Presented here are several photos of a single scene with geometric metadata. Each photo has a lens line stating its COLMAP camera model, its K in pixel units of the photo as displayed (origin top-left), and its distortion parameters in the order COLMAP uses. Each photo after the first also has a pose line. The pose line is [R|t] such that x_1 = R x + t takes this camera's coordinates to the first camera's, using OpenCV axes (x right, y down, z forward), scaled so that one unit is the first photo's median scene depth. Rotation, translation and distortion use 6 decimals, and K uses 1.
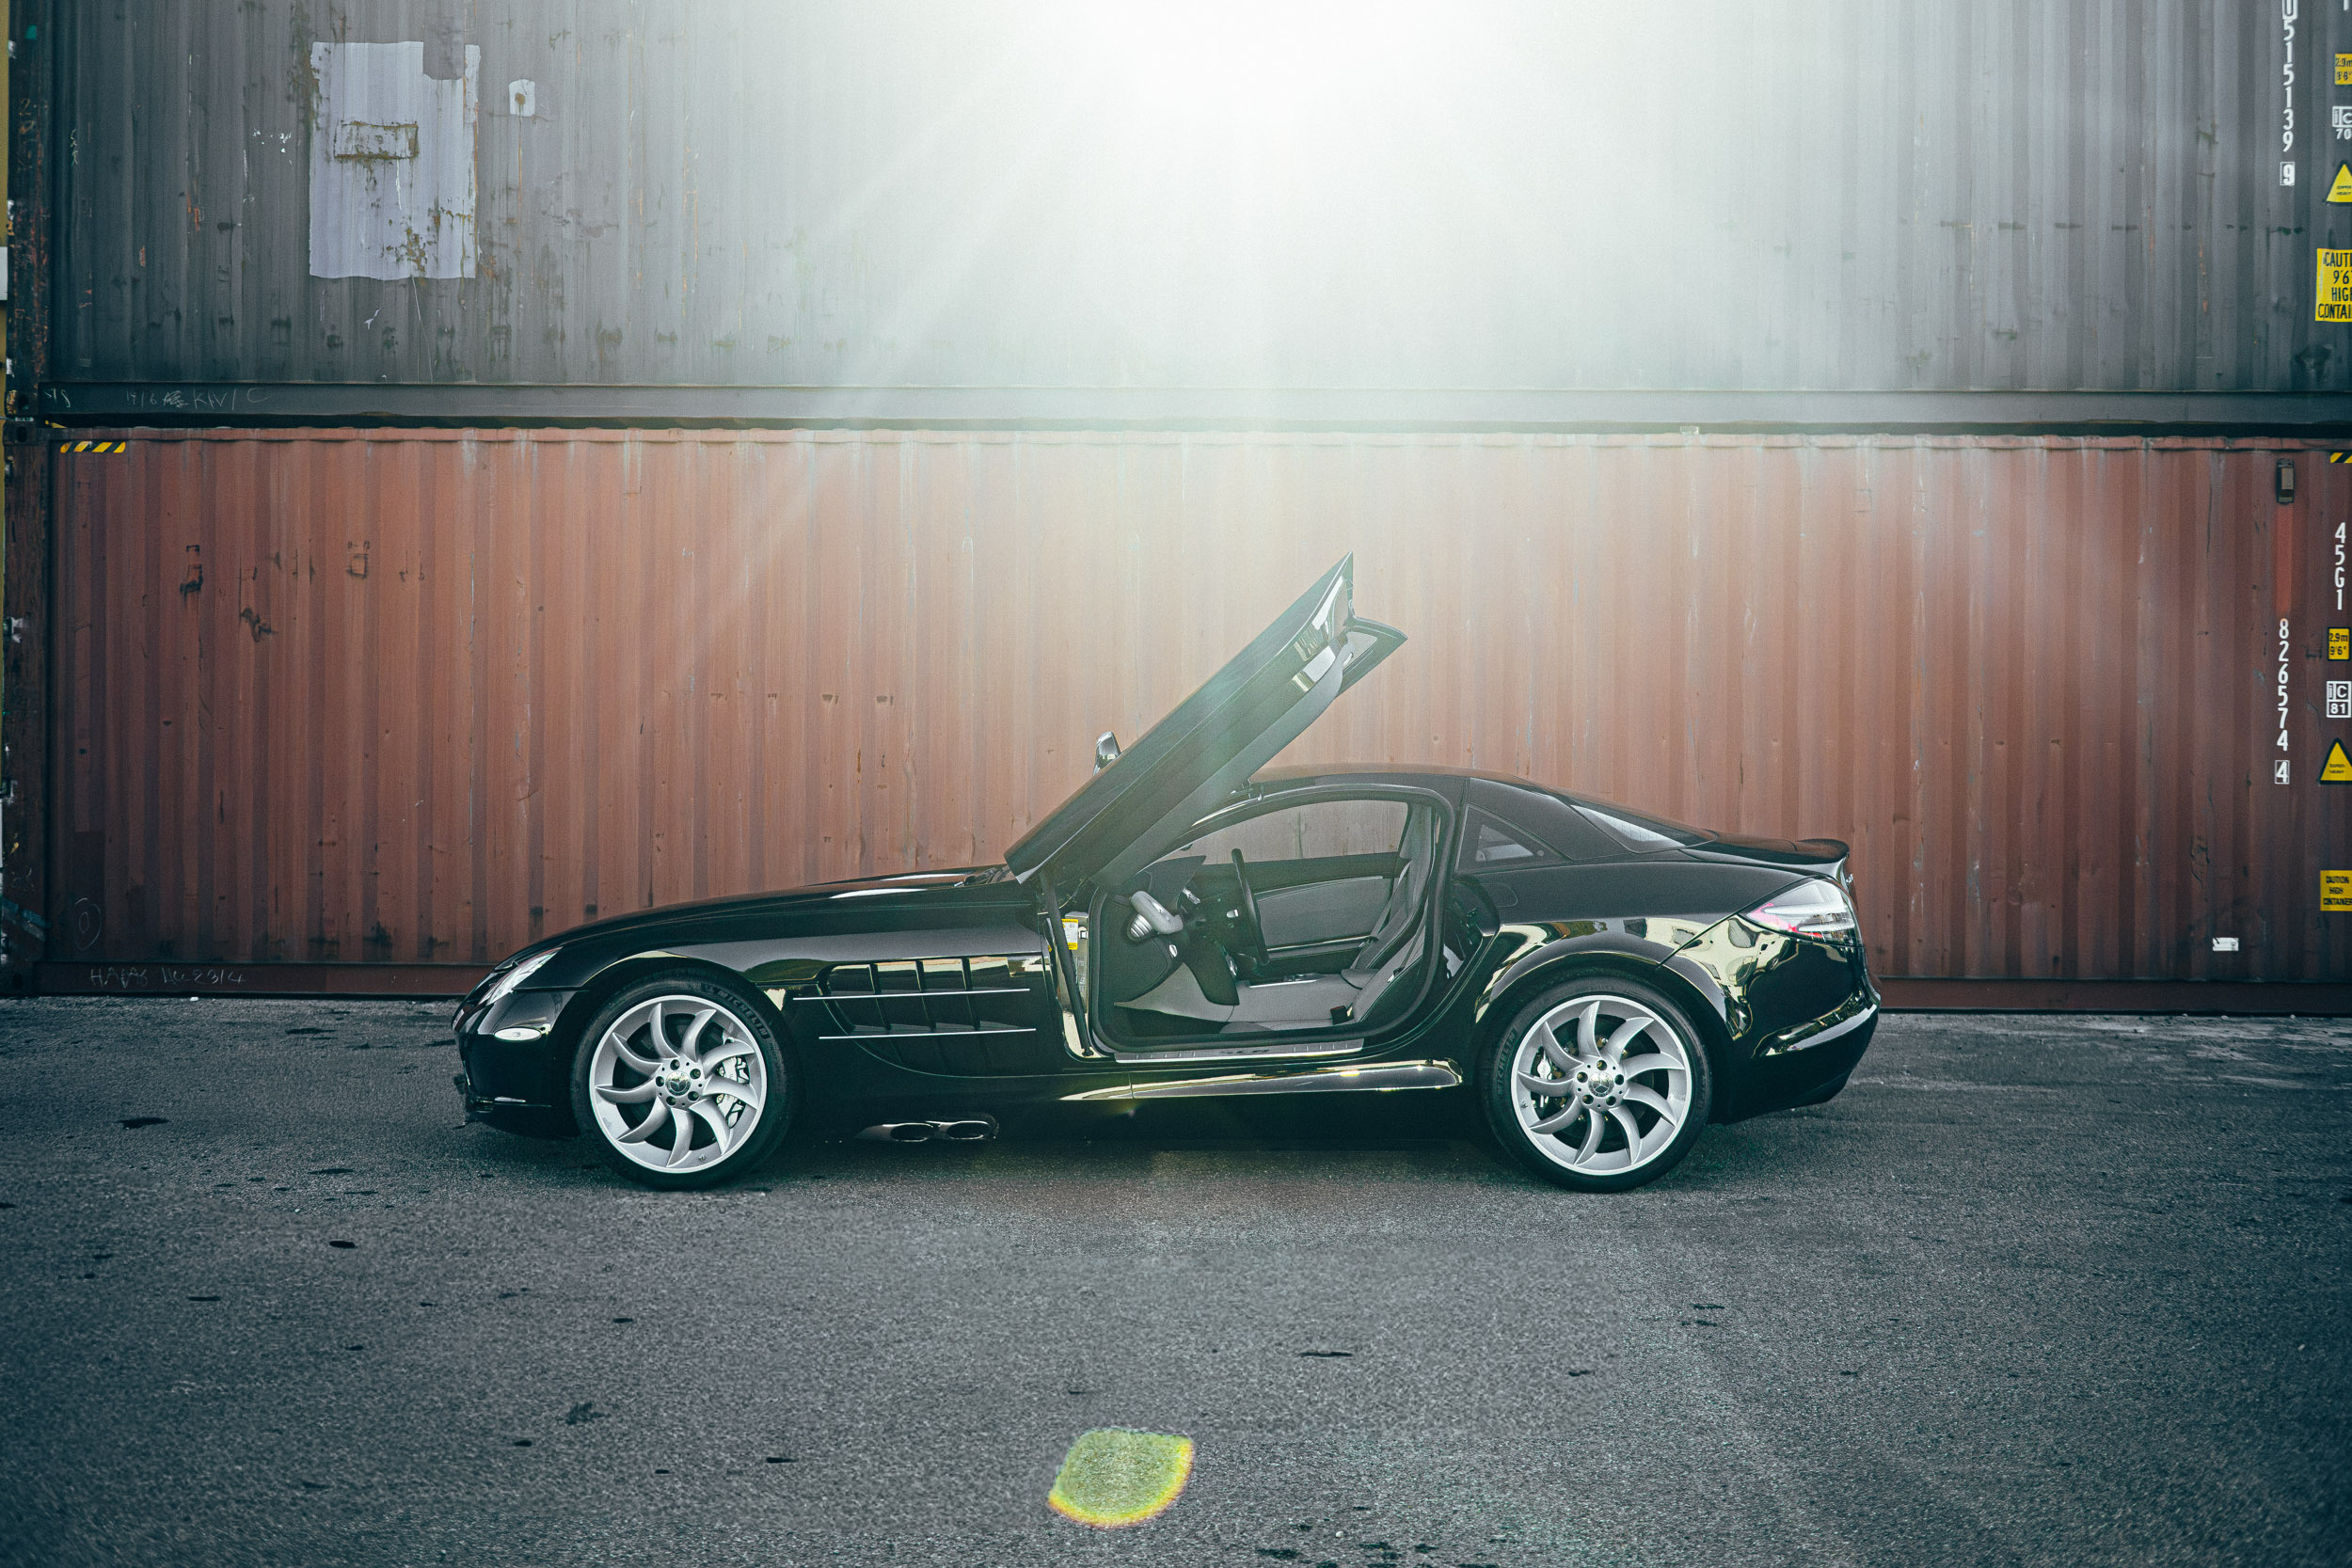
lens RADIAL K [[2378.0, 0, 1184.6], [0, 2378.0, 775.0], [0, 0, 1]] dist [-0.001086, -0.000551]
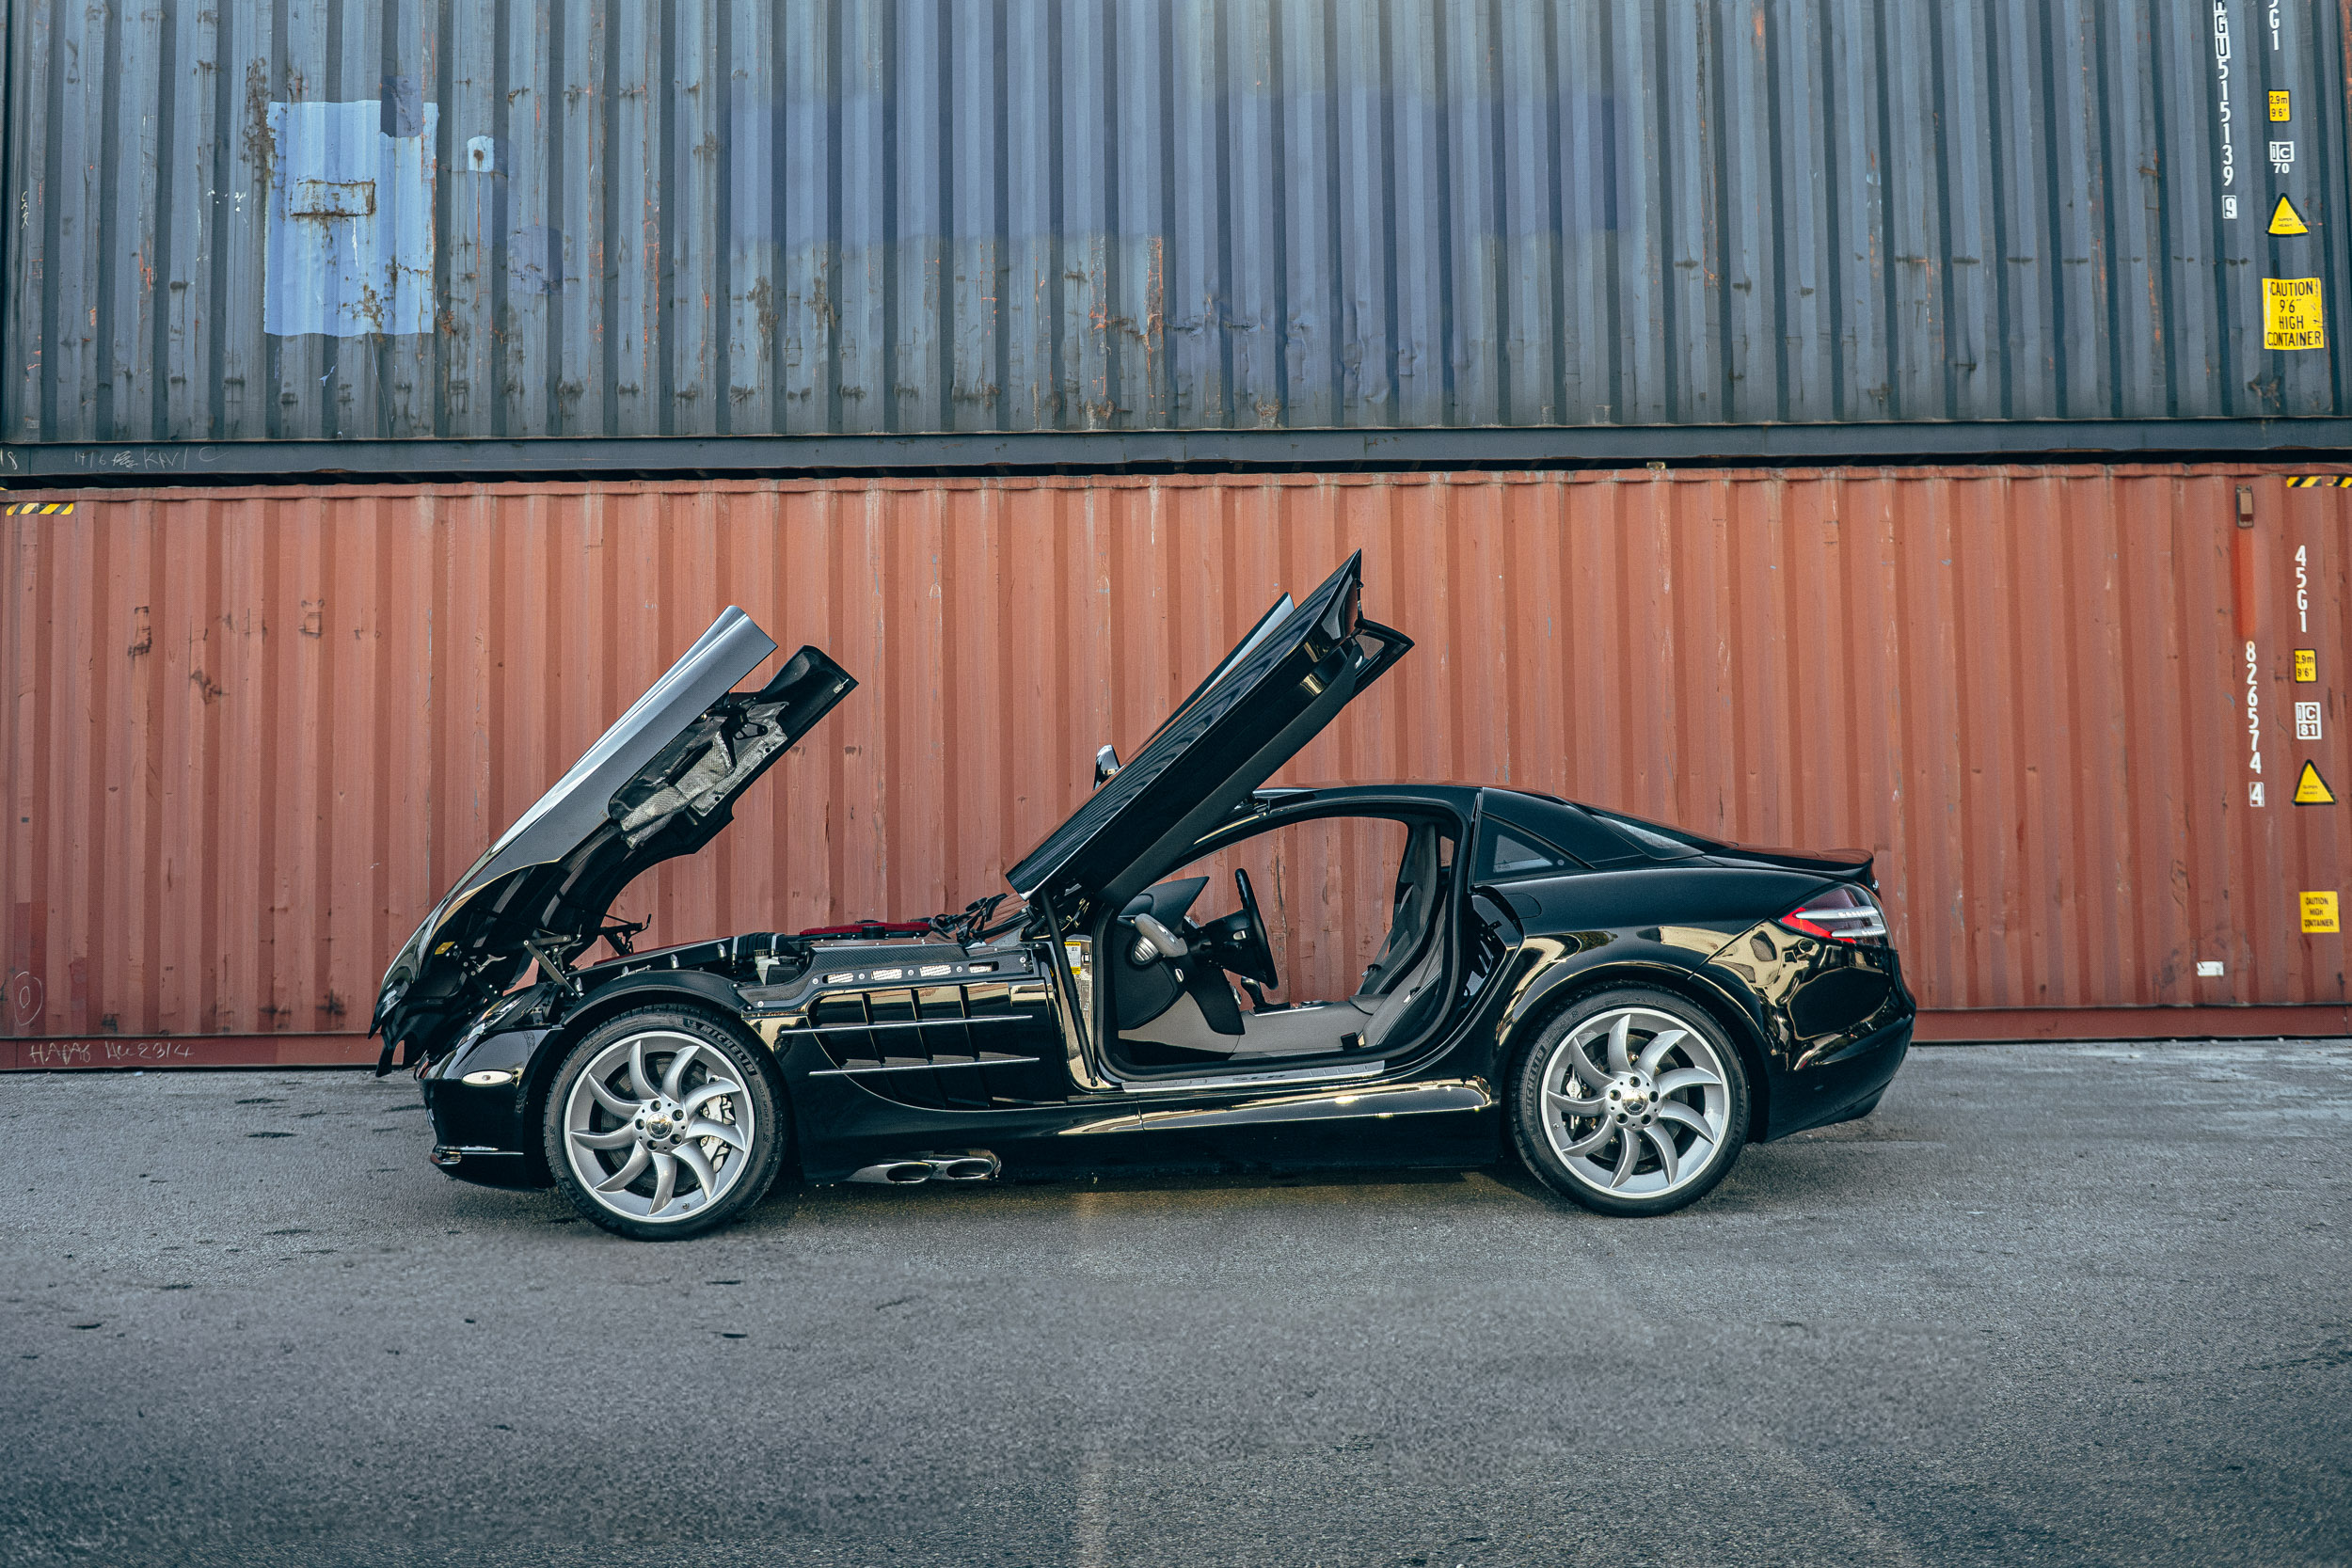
lens RADIAL K [[2315.3, 0, 1188.9], [0, 2315.3, 703.5], [0, 0, 1]] dist [-0.004583, -0.013743]
pose [[0.999306, -0.019377, 0.031826, -0.017605], [0.021551, 0.997352, -0.069456, 0.018511], [-0.030396, 0.070093, 0.997077, 0.041134]]
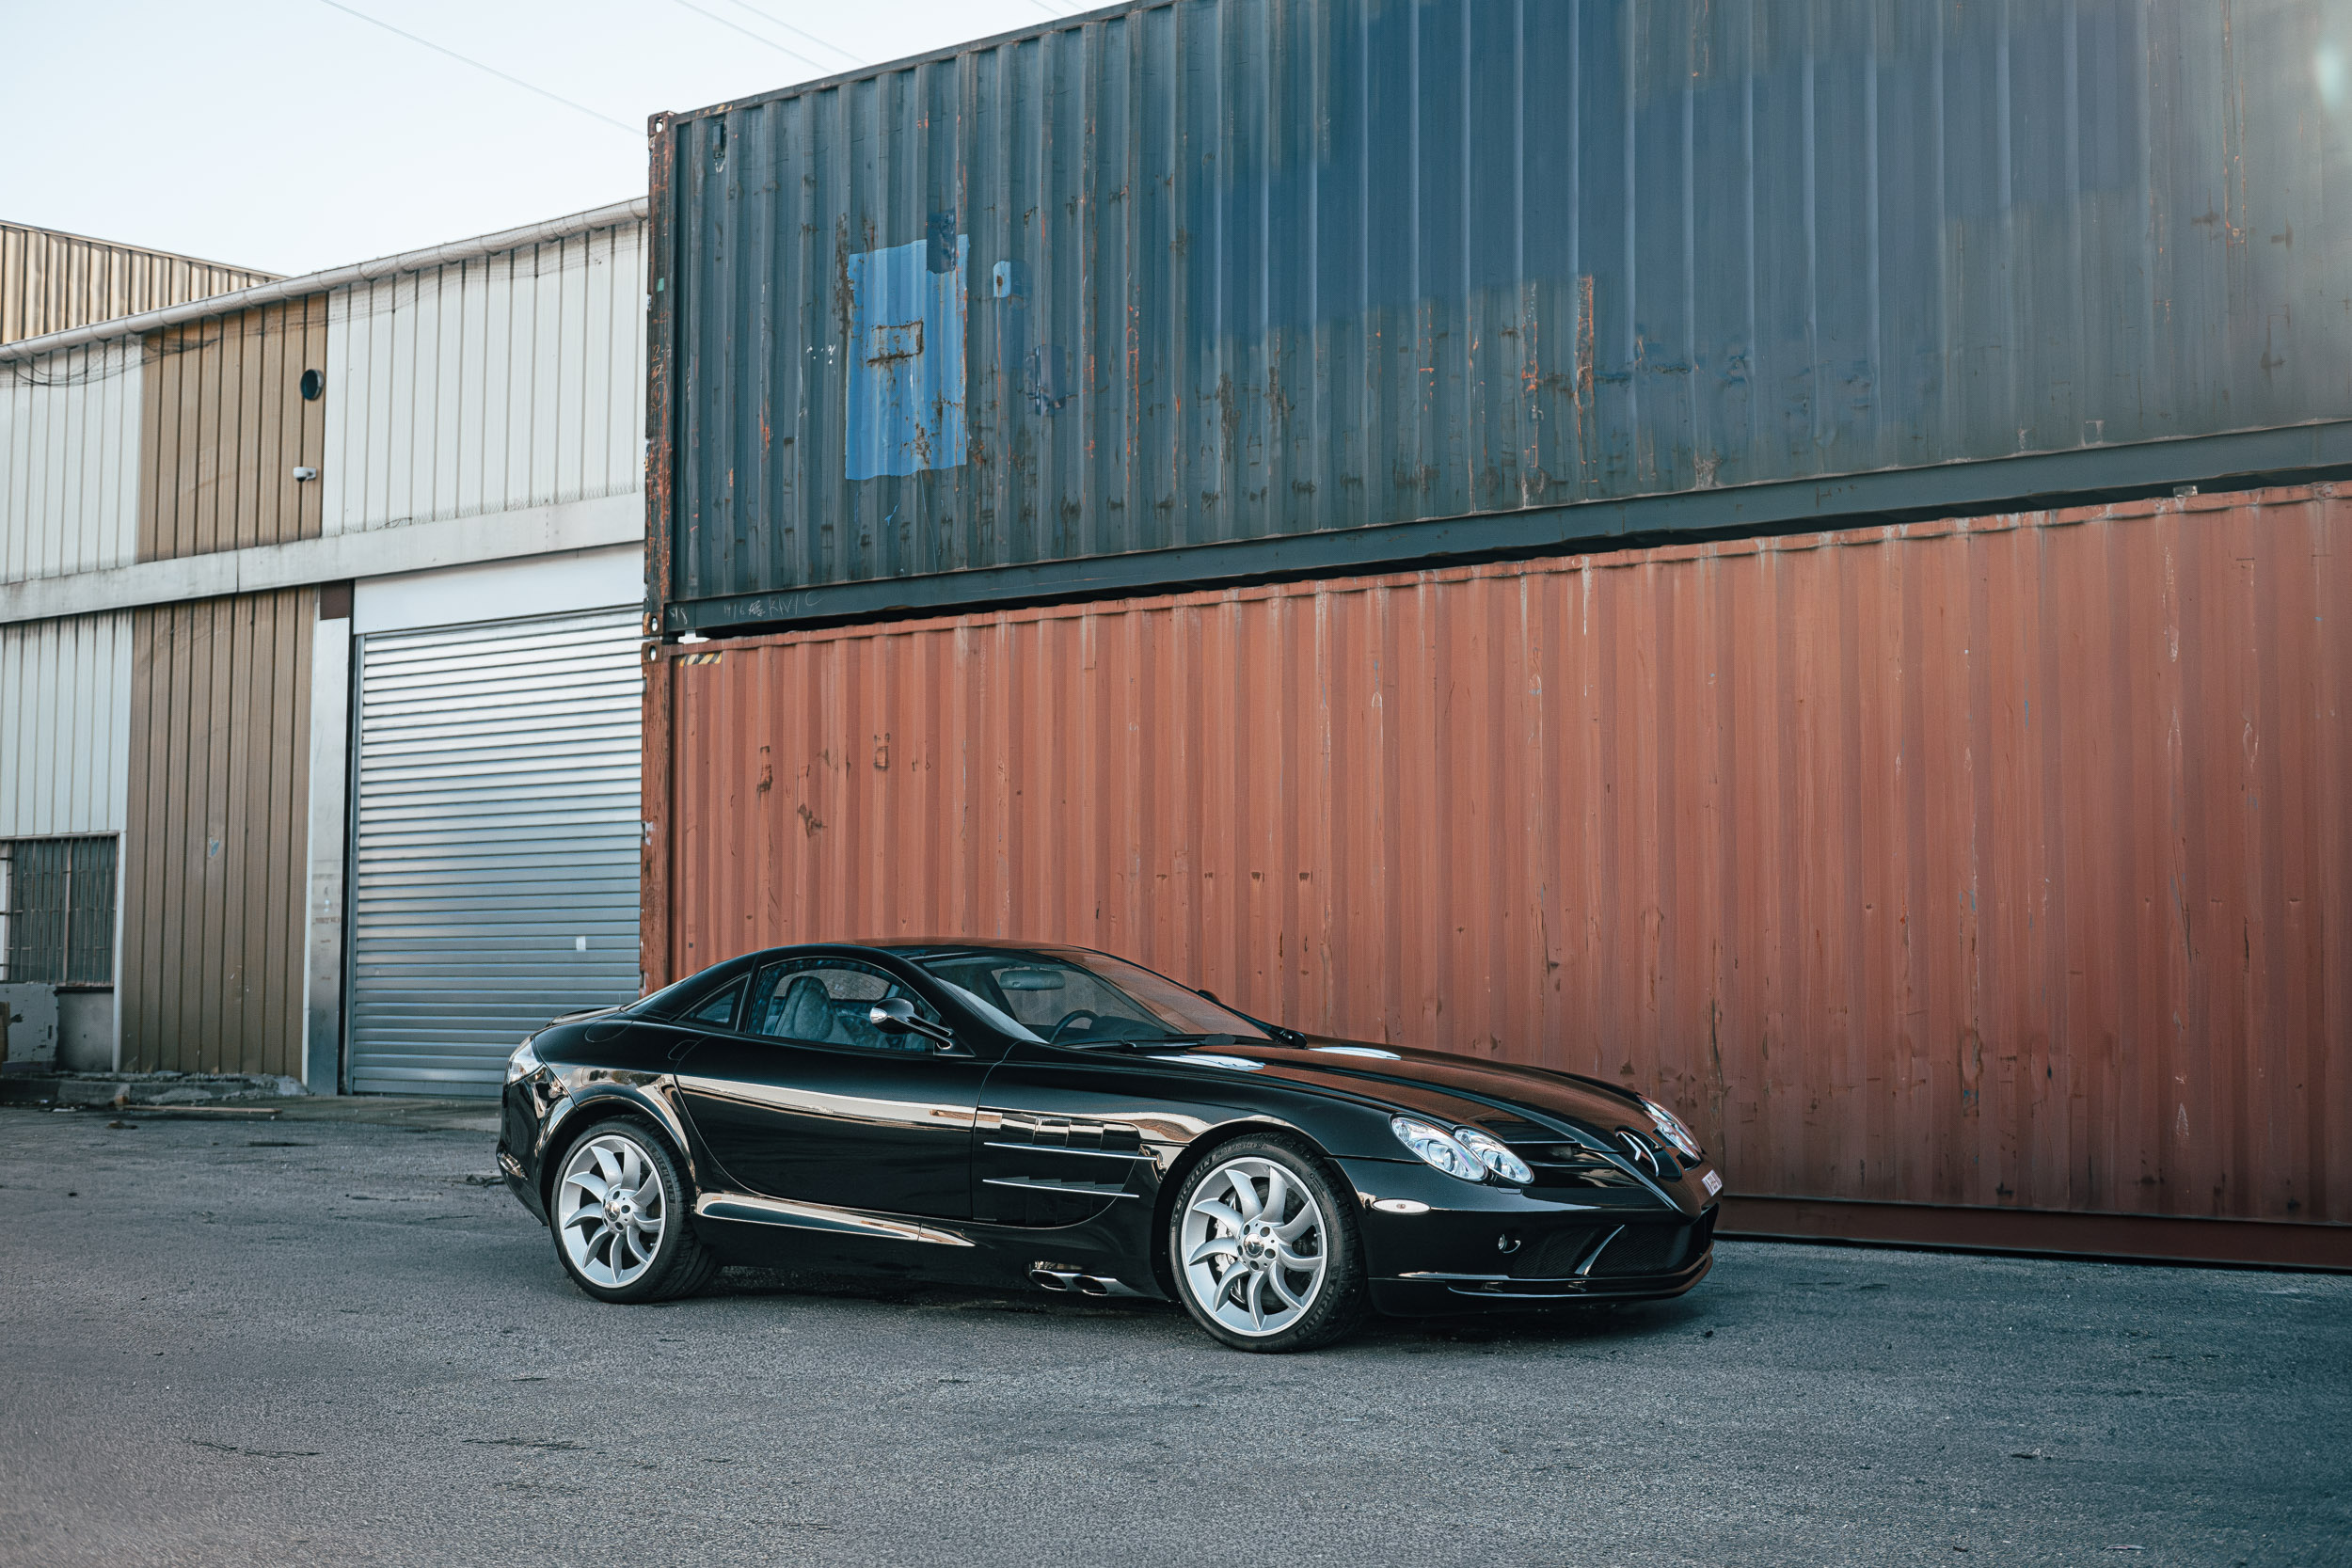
lens RADIAL K [[3130.0, 0, 1179.4], [0, 3130.0, 781.5], [0, 0, 1]] dist [0.007026, 0.001255]
pose [[0.791177, -0.045118, -0.609920, 0.569801], [0.004948, 0.997715, -0.067386, 0.012430], [0.611567, 0.050297, 0.789592, 0.025251]]
